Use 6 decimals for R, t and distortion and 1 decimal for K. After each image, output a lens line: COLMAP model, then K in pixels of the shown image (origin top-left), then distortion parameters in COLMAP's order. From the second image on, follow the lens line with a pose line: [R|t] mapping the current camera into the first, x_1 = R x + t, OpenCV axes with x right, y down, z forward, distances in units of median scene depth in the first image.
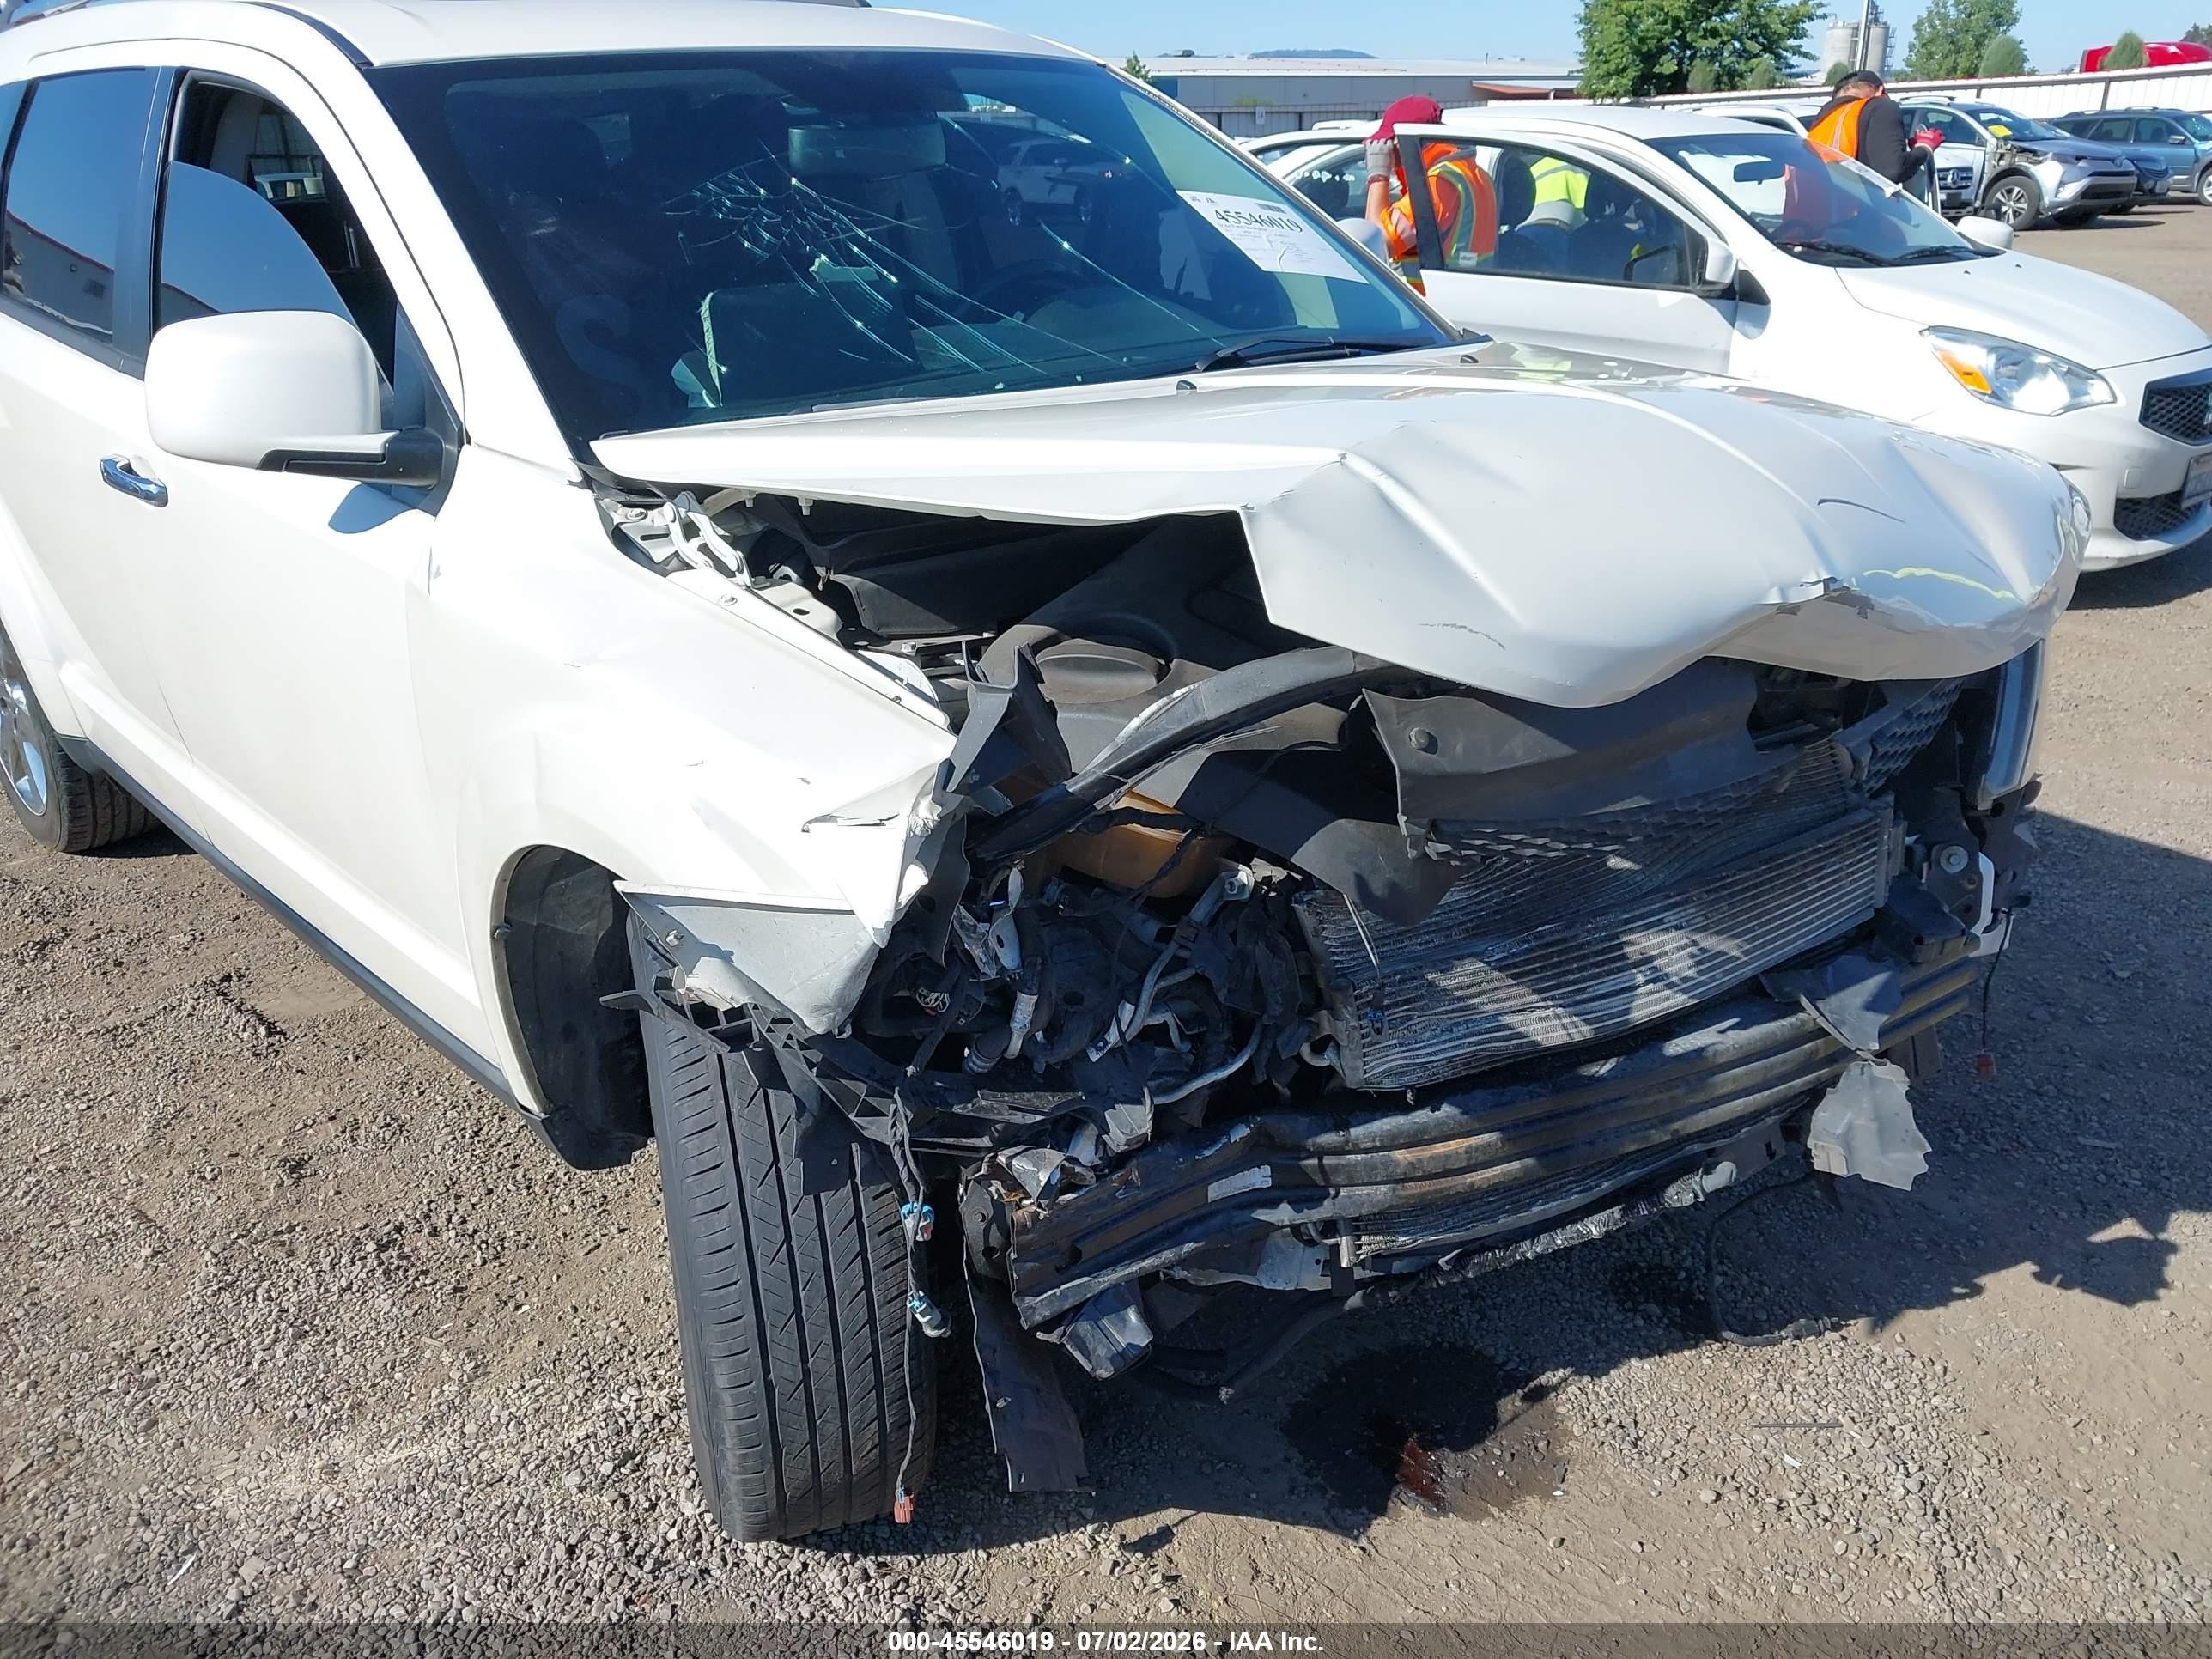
lens RADIAL K [[1742.9, 0, 1103.4], [0, 1742.9, 820.7], [0, 0, 1]] dist [0.026498, -0.030686]
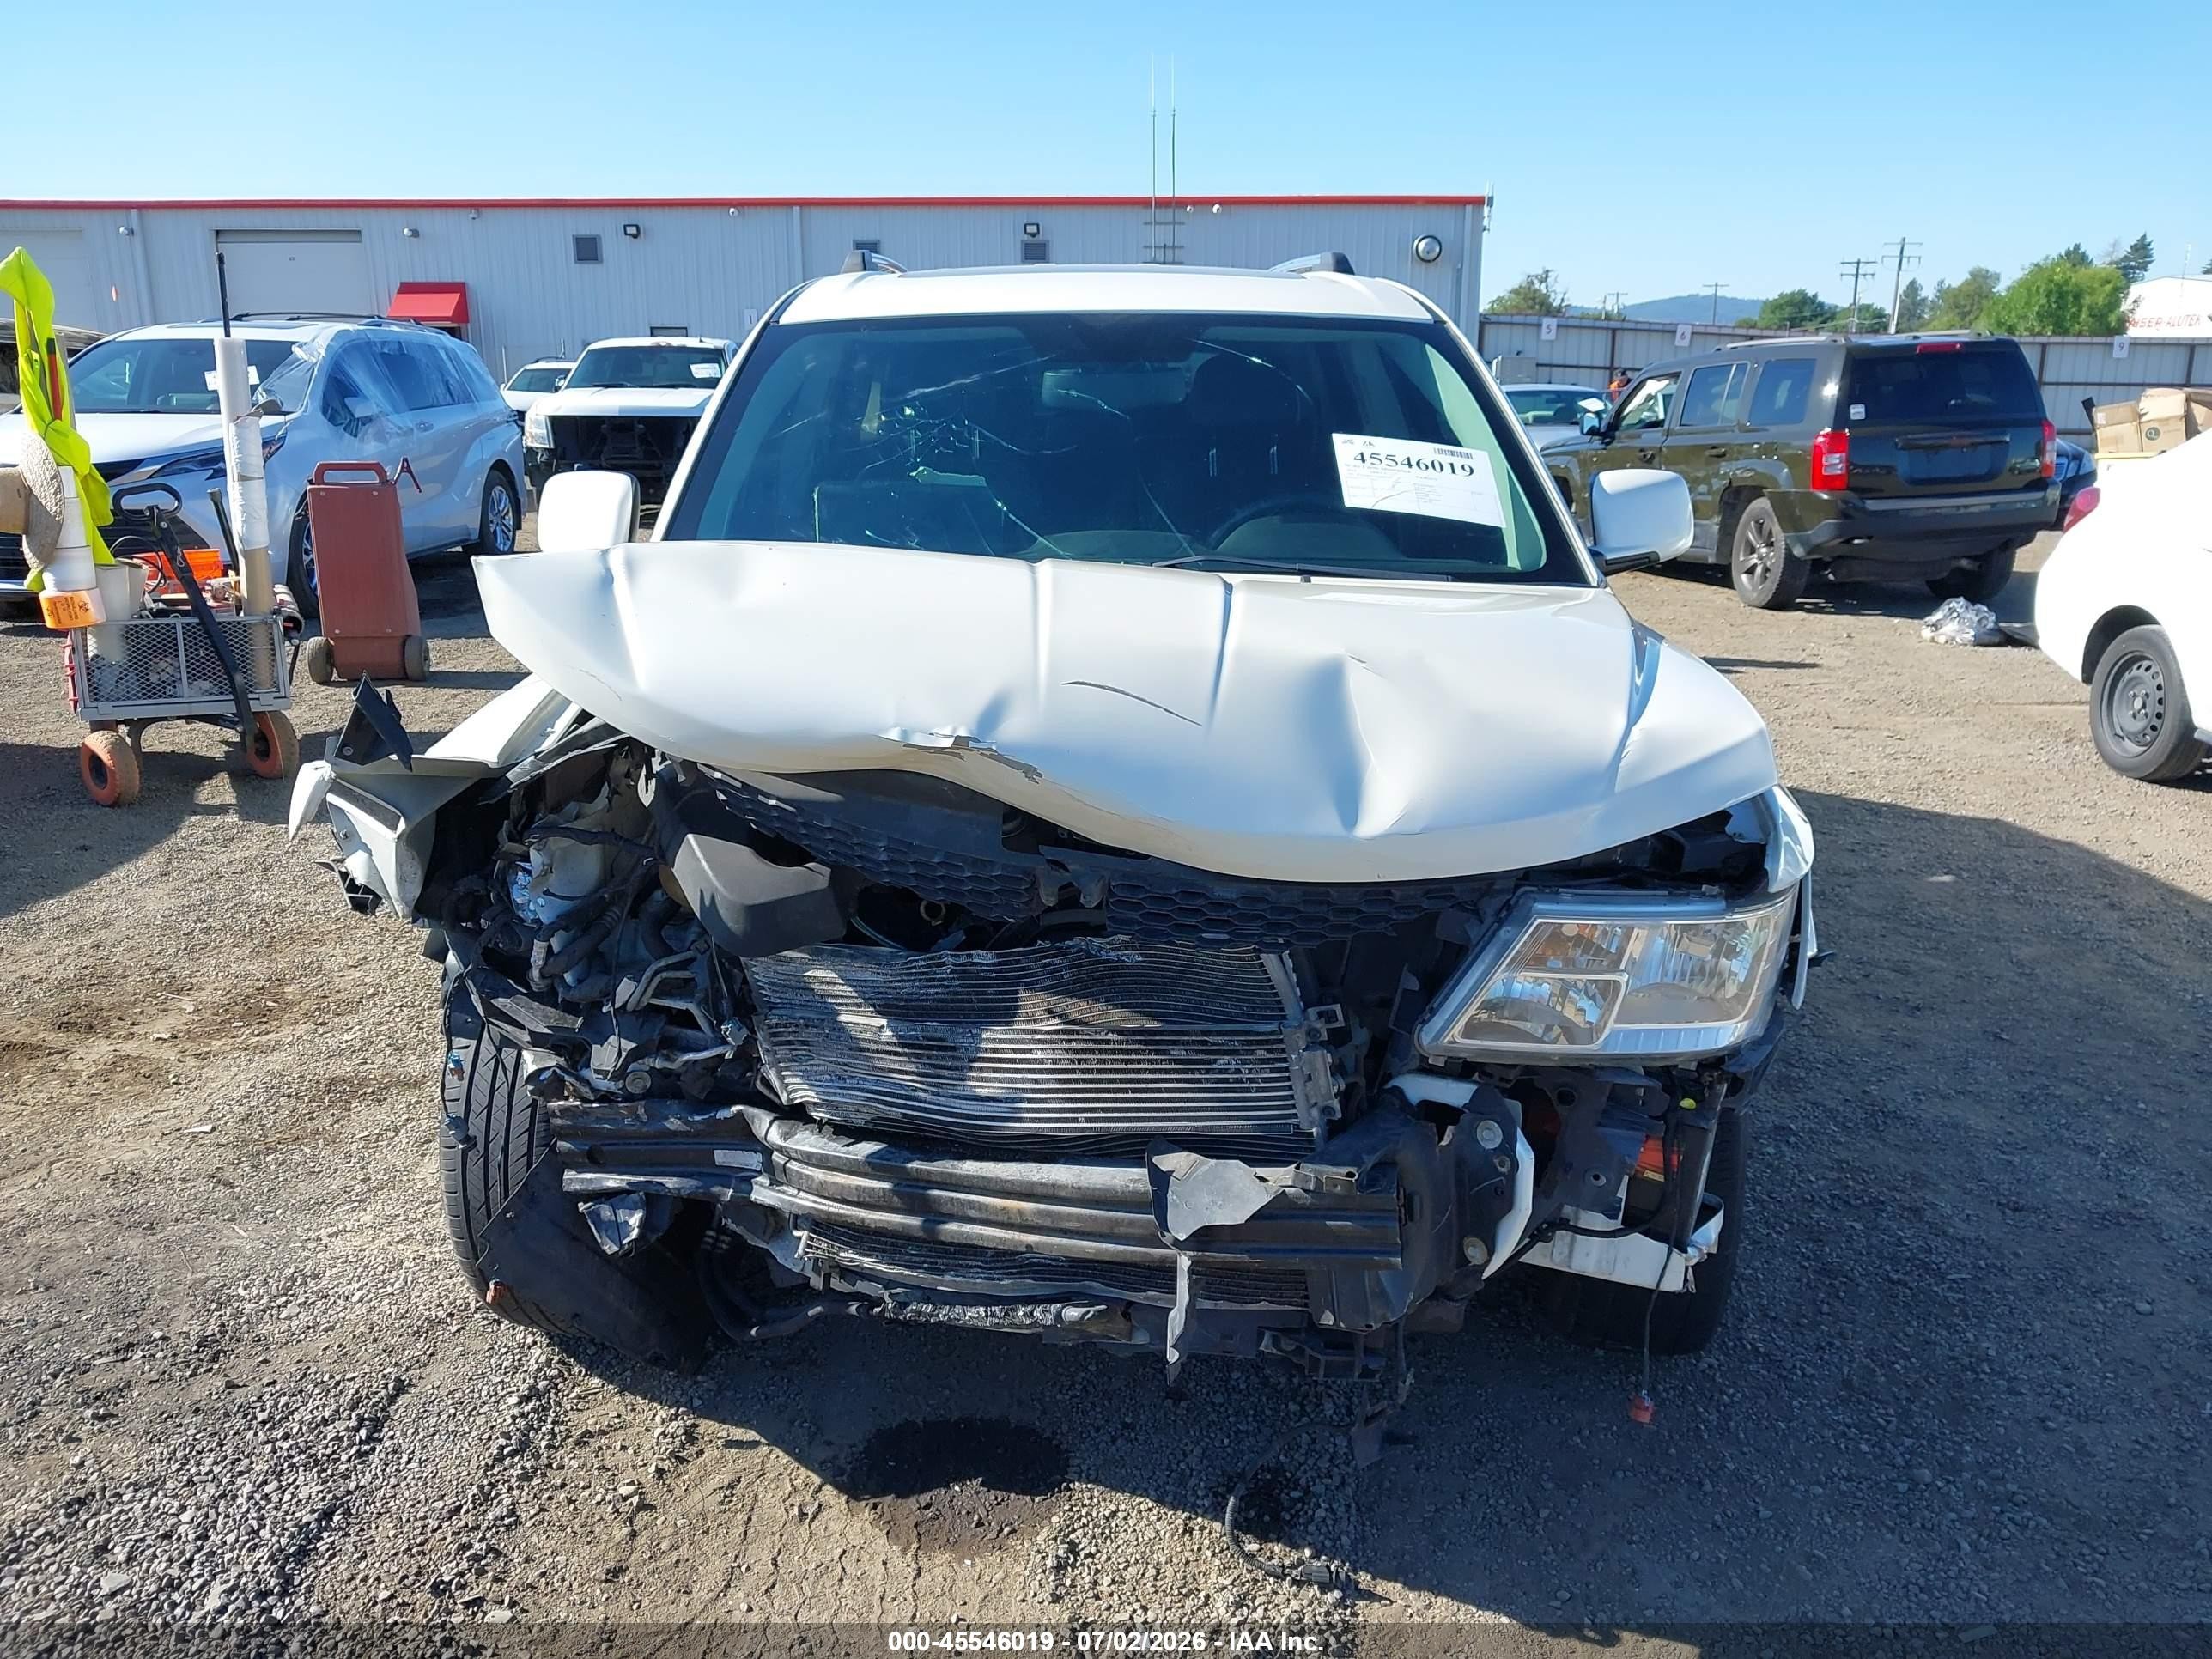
lens RADIAL K [[1742.9, 0, 1095.3], [0, 1742.9, 823.3], [0, 0, 1]] dist [0.026498, -0.030686]
pose [[0.749867, 0.193062, -0.632793, 1.053799], [-0.260903, 0.965253, -0.014678, -0.085134], [0.607972, 0.176104, 0.774182, 0.103375]]
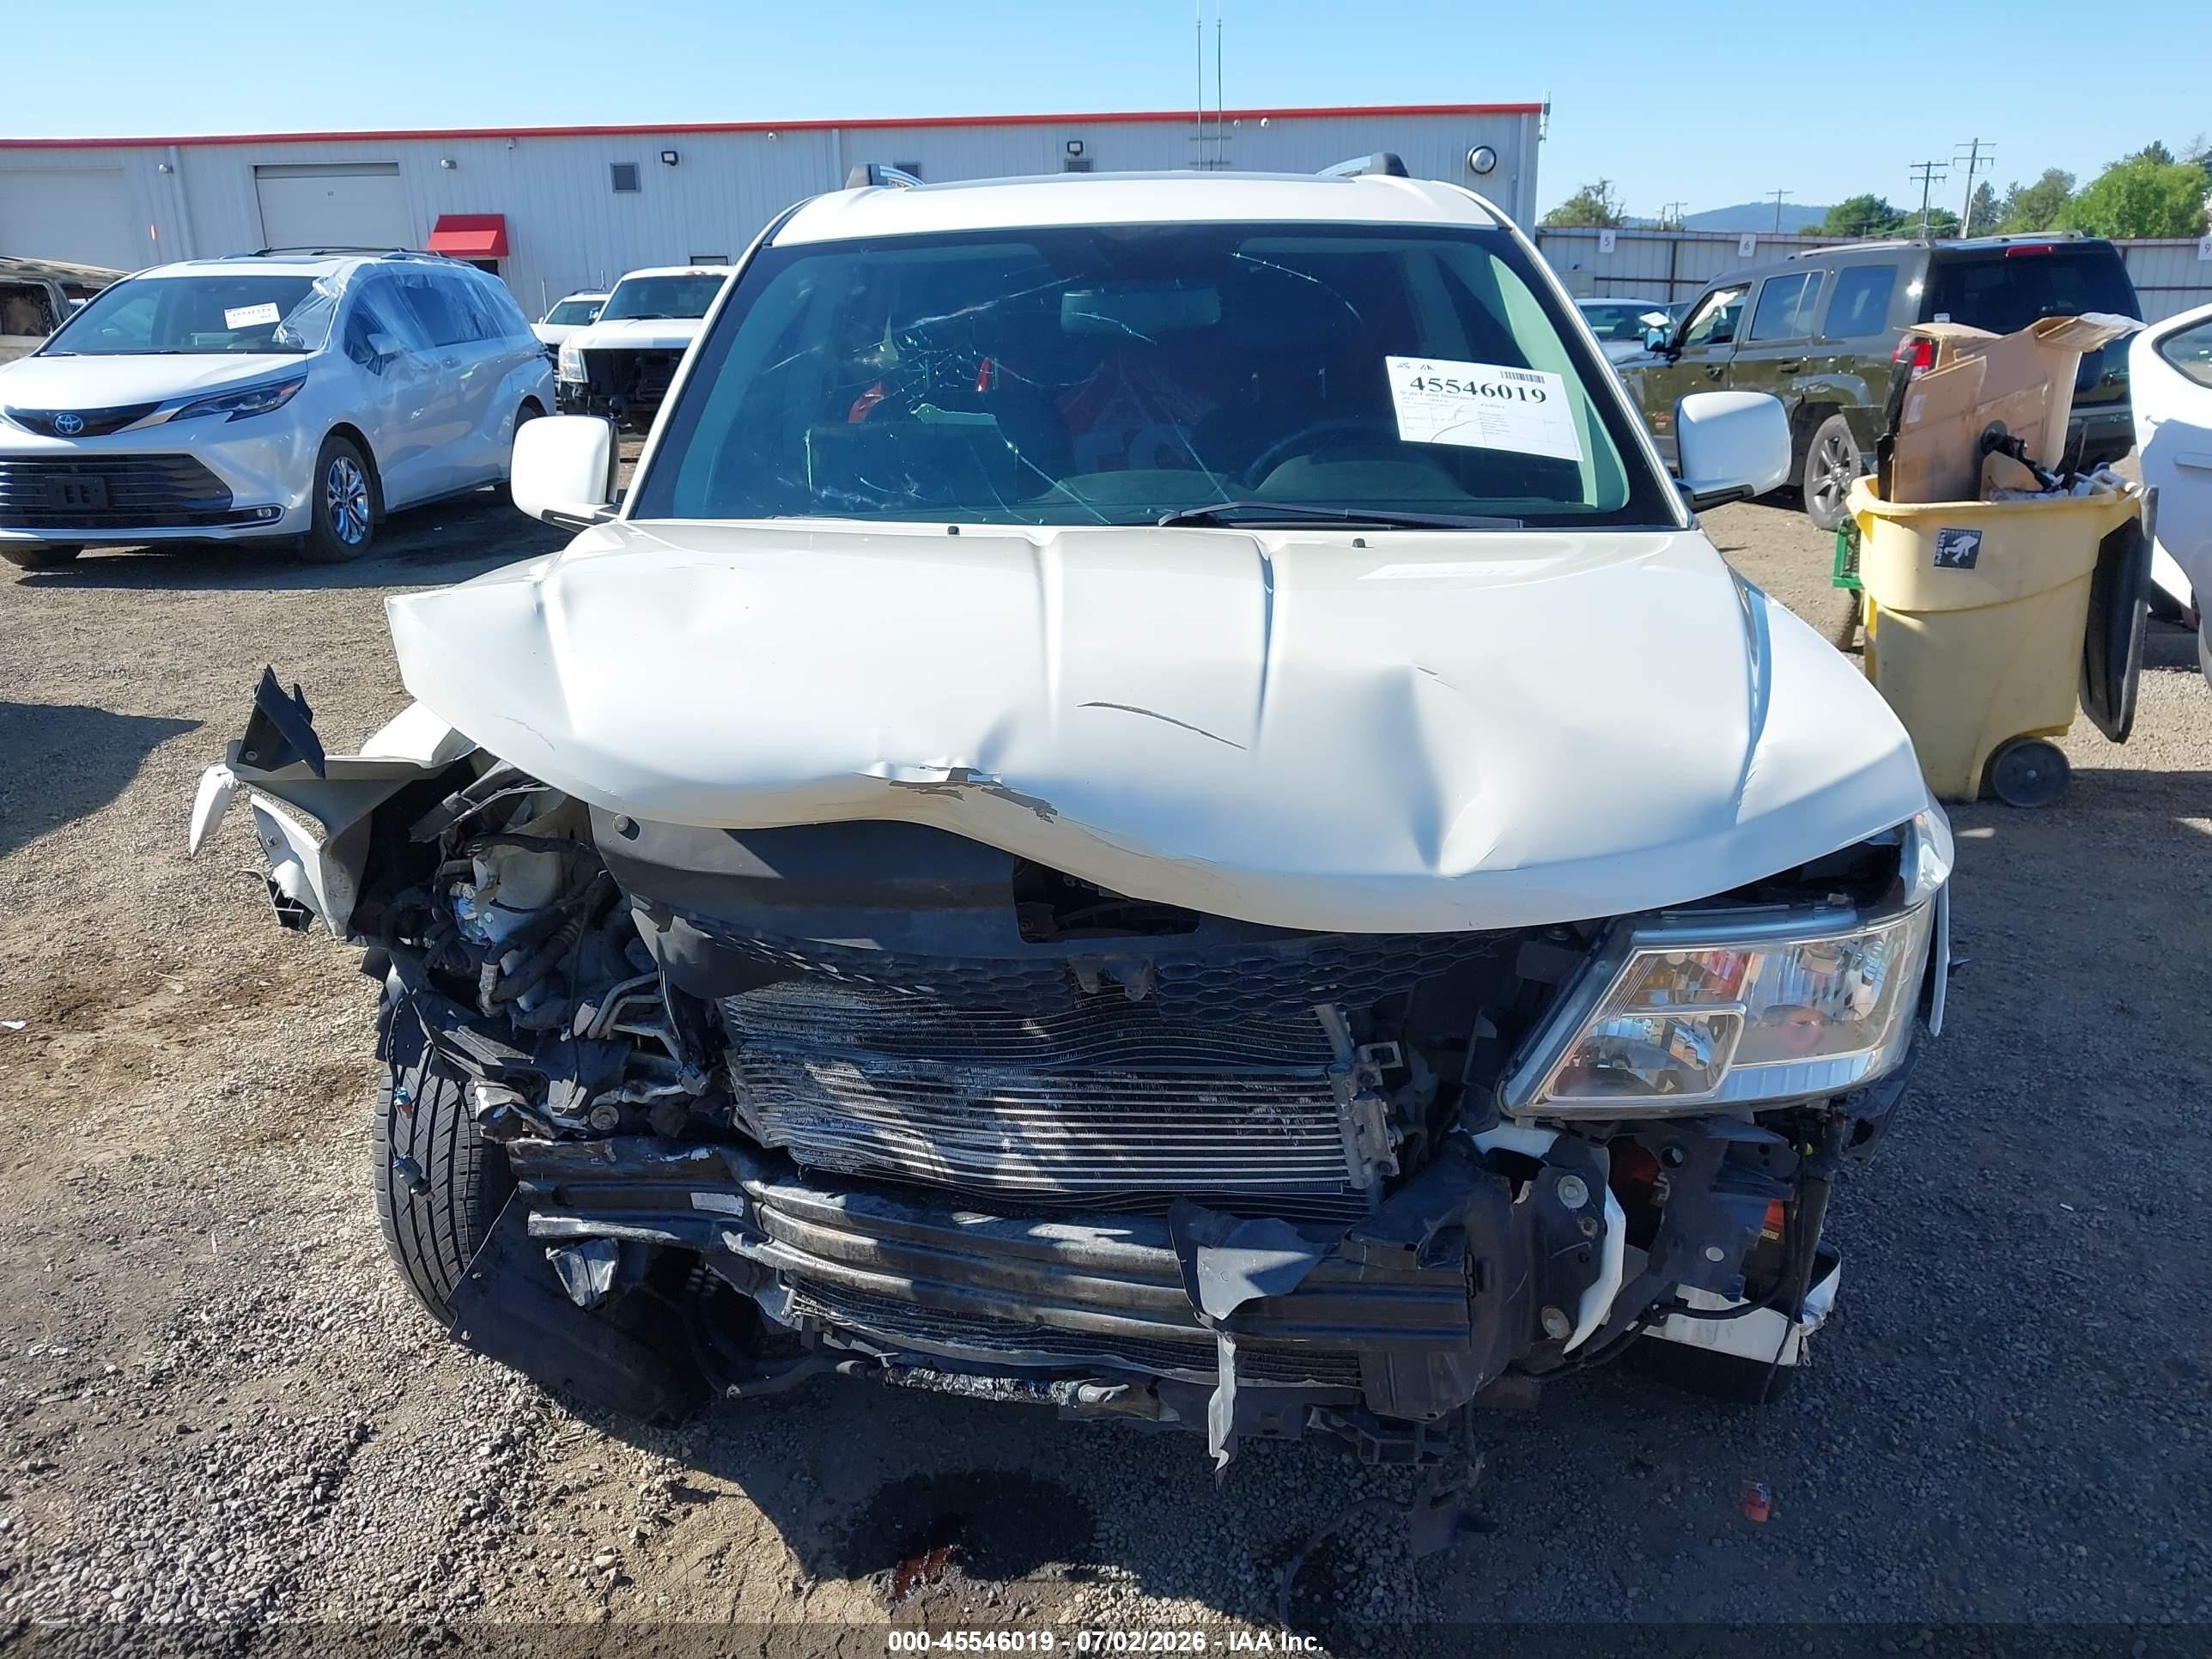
lens RADIAL K [[1742.9, 0, 1096.7], [0, 1742.9, 823.1], [0, 0, 1]] dist [0.026498, -0.030686]
pose [[0.733197, 0.211935, -0.646146, 0.954178], [-0.251156, 0.967407, 0.032316, -0.135096], [0.631936, 0.138589, 0.762529, 0.239949]]
